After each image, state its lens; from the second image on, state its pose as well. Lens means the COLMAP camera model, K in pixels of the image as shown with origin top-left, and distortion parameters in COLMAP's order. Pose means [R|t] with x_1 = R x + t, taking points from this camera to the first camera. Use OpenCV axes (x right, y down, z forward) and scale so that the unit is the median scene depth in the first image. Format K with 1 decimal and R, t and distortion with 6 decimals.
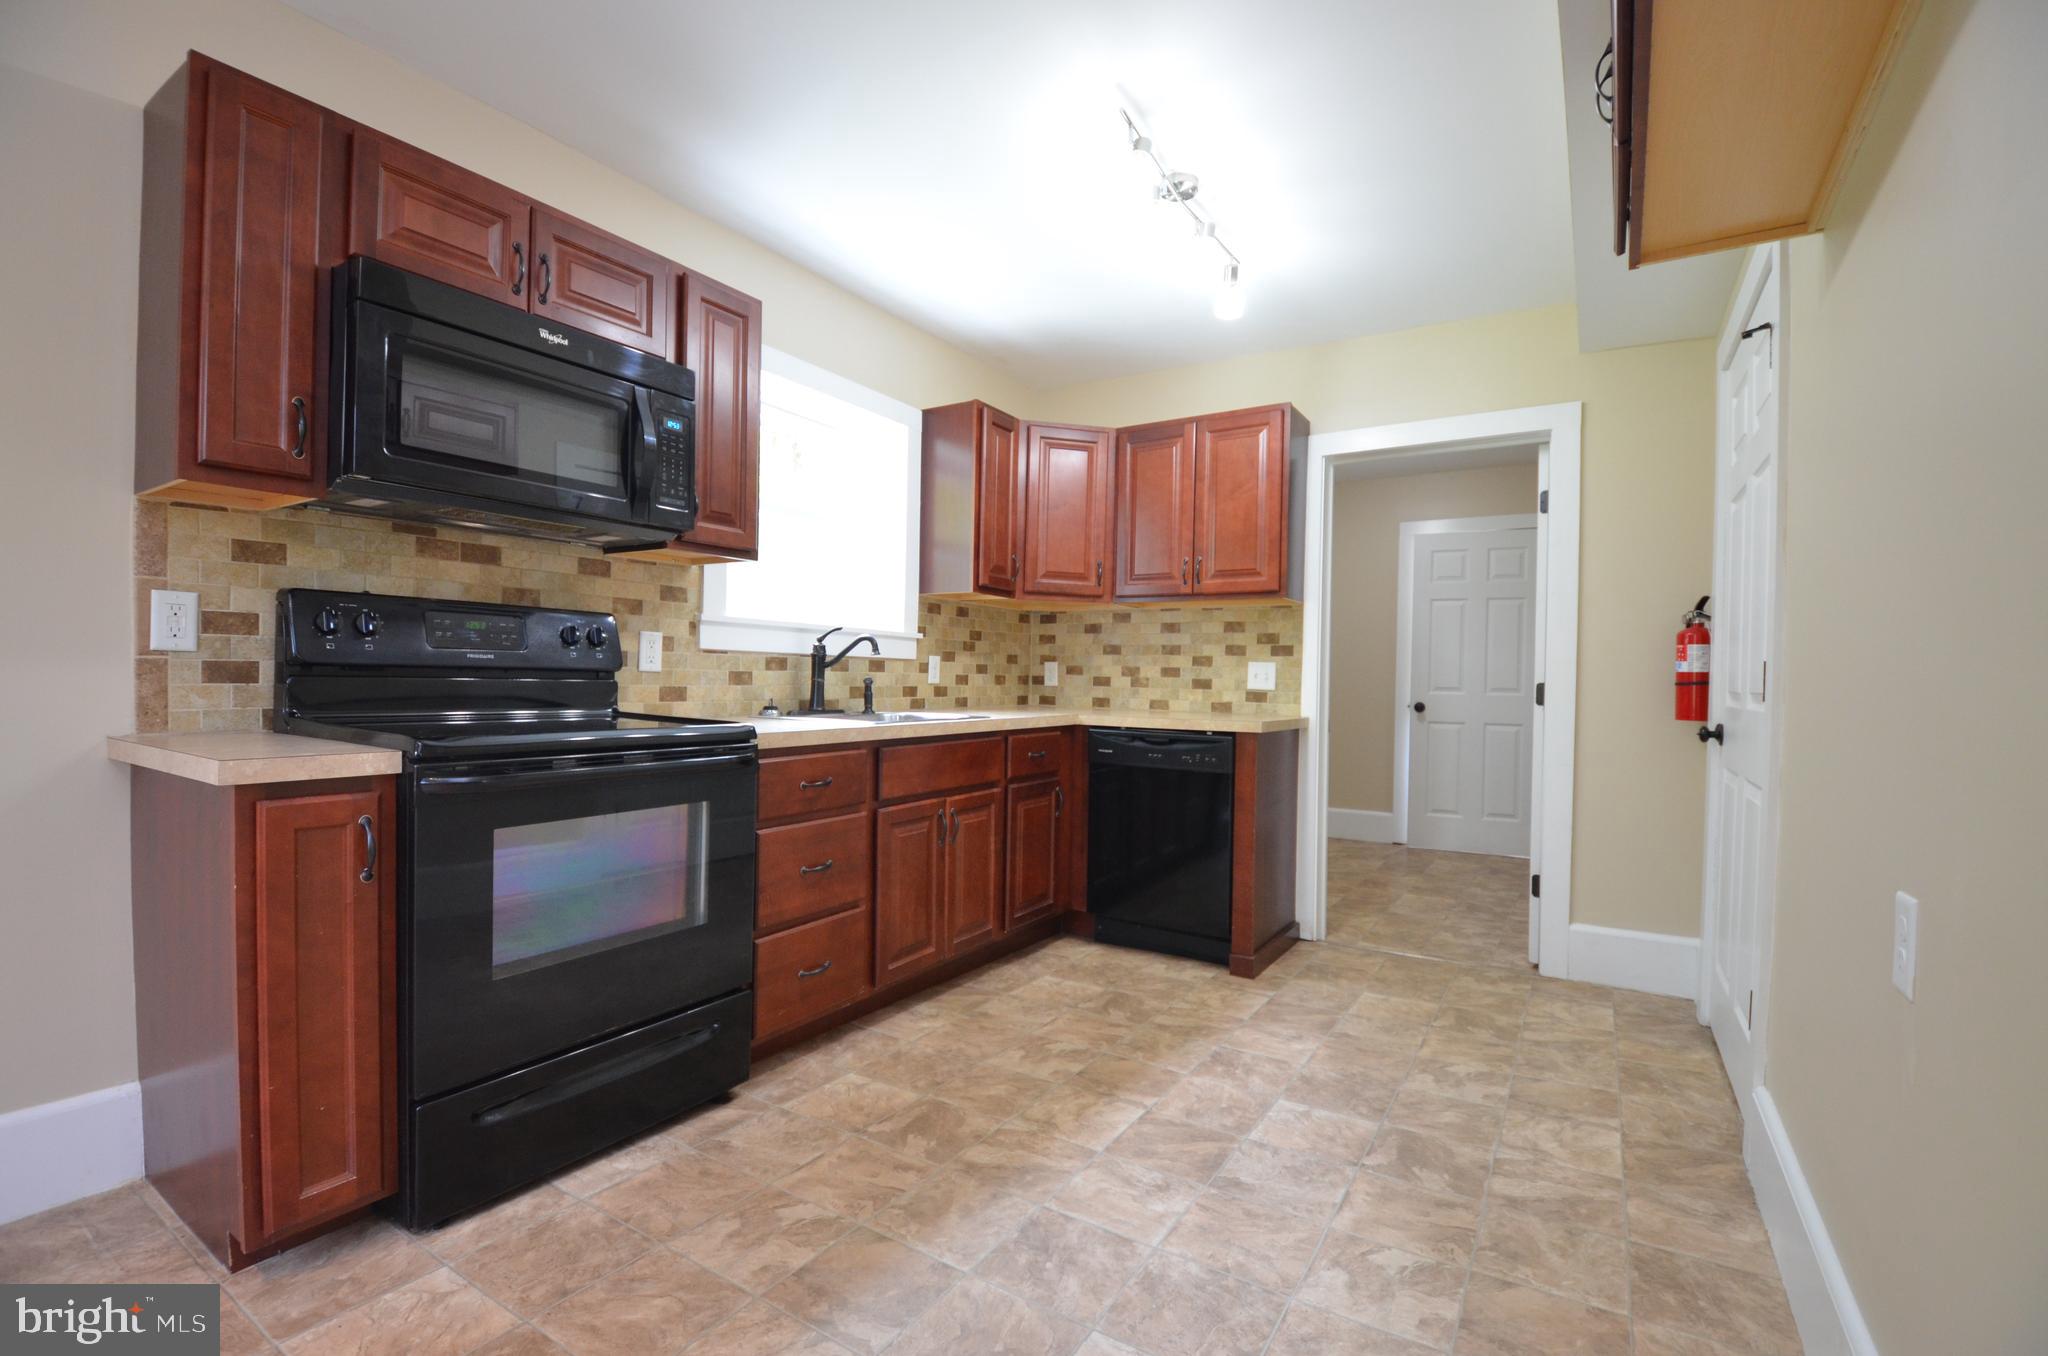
lens RADIAL K [[894.6, 0, 1056.1], [0, 894.6, 671.0], [0, 0, 1]] dist [0.017947, 0.000347]
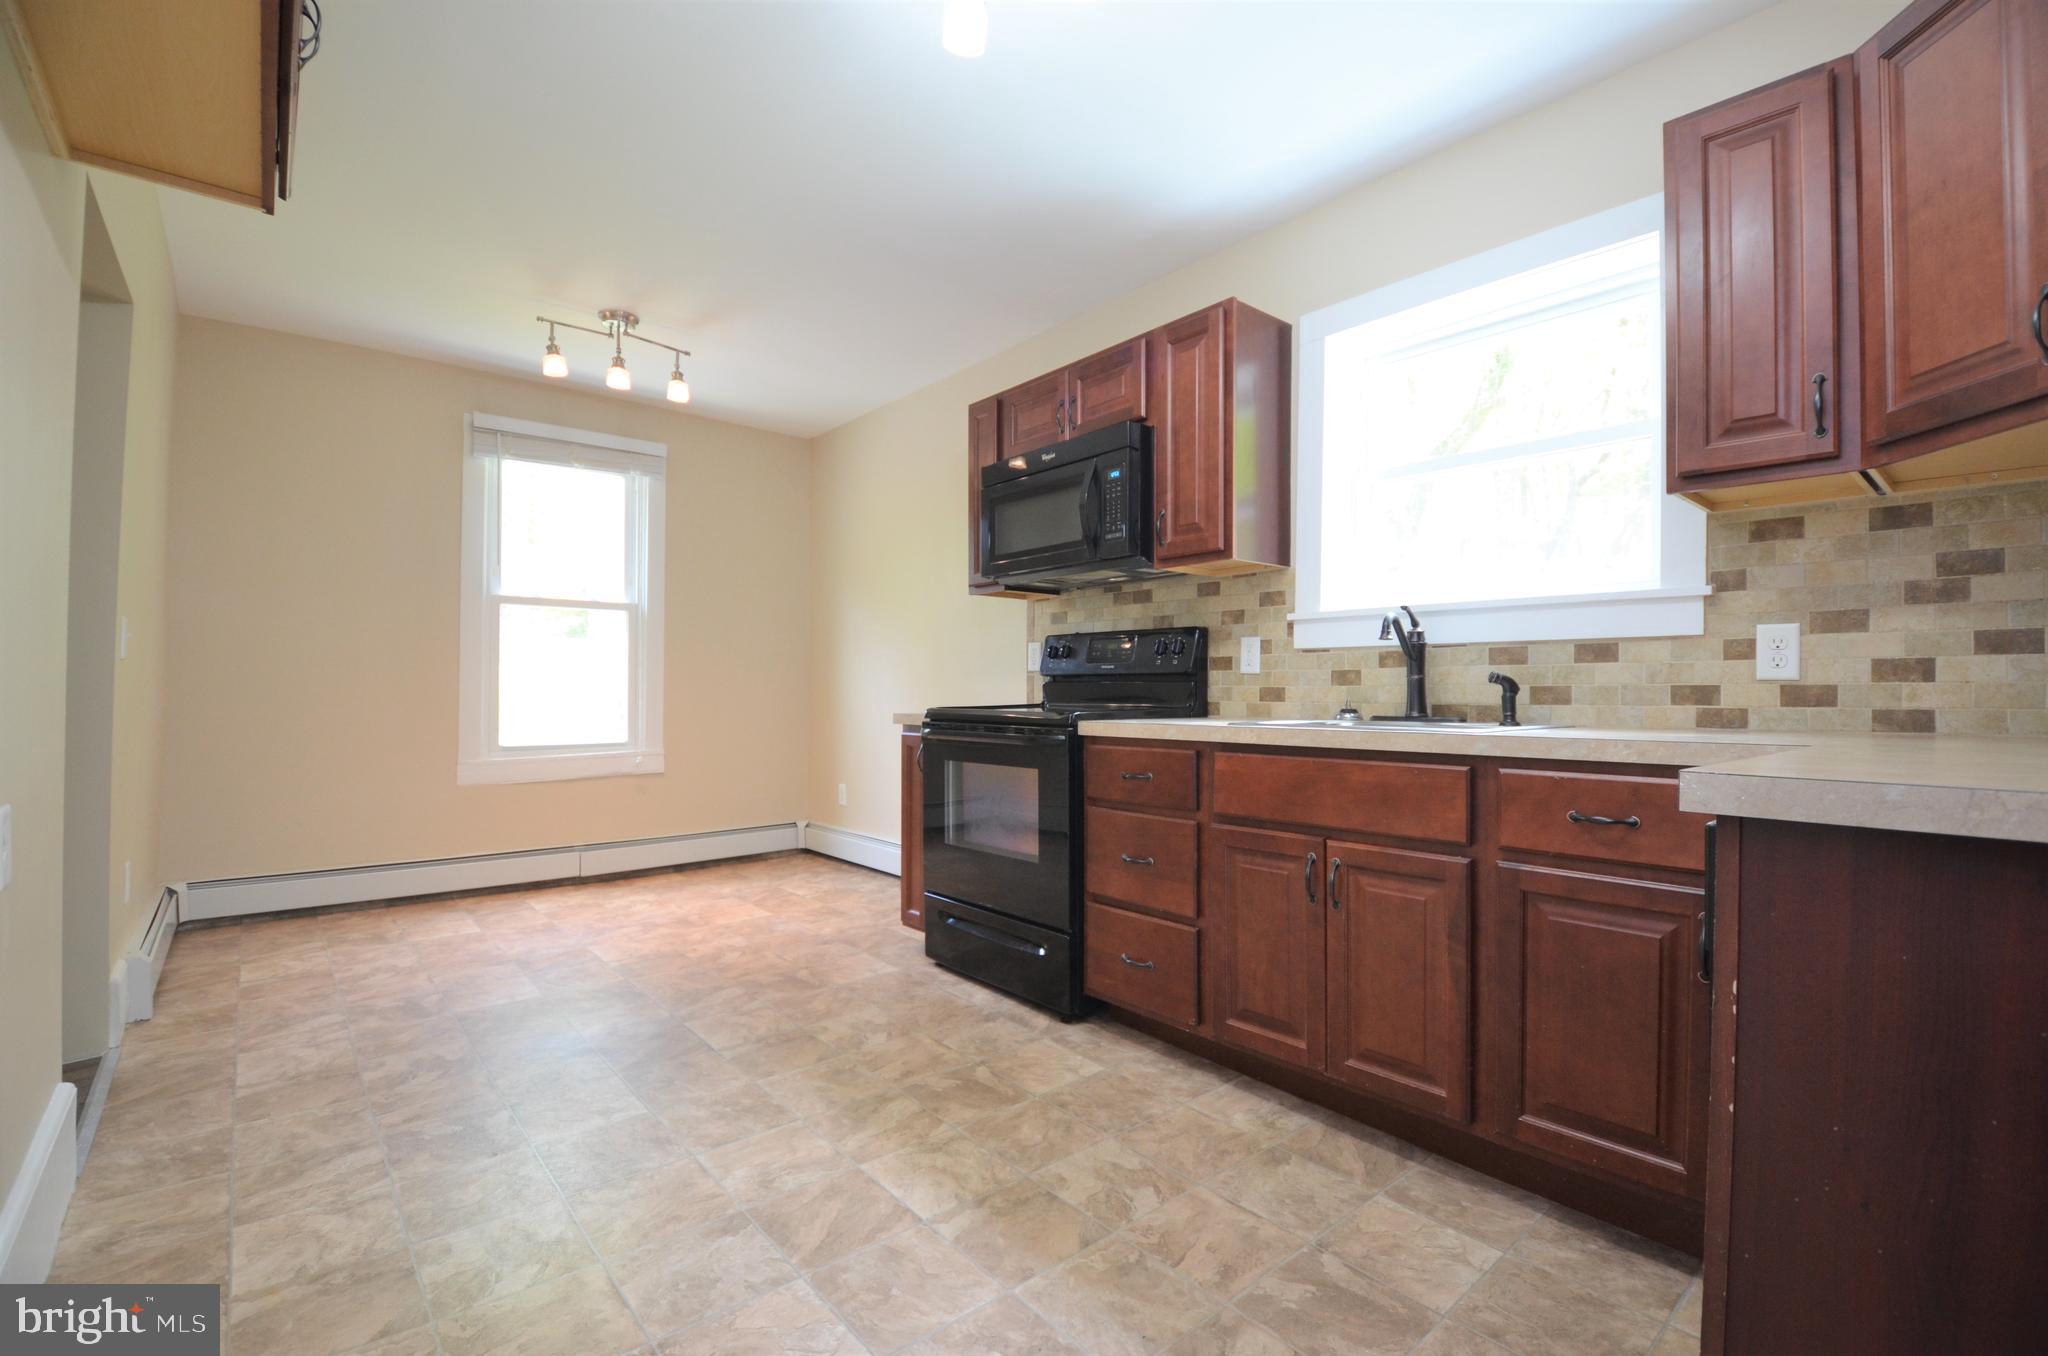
lens RADIAL K [[894.6, 0, 1026.9], [0, 894.6, 688.9], [0, 0, 1]] dist [0.017947, 0.000347]
pose [[-0.306836, -0.018357, -0.951585, 0.710444], [0.002379, 0.999796, -0.020054, 0.042705], [0.951759, -0.008417, -0.306730, 1.151885]]
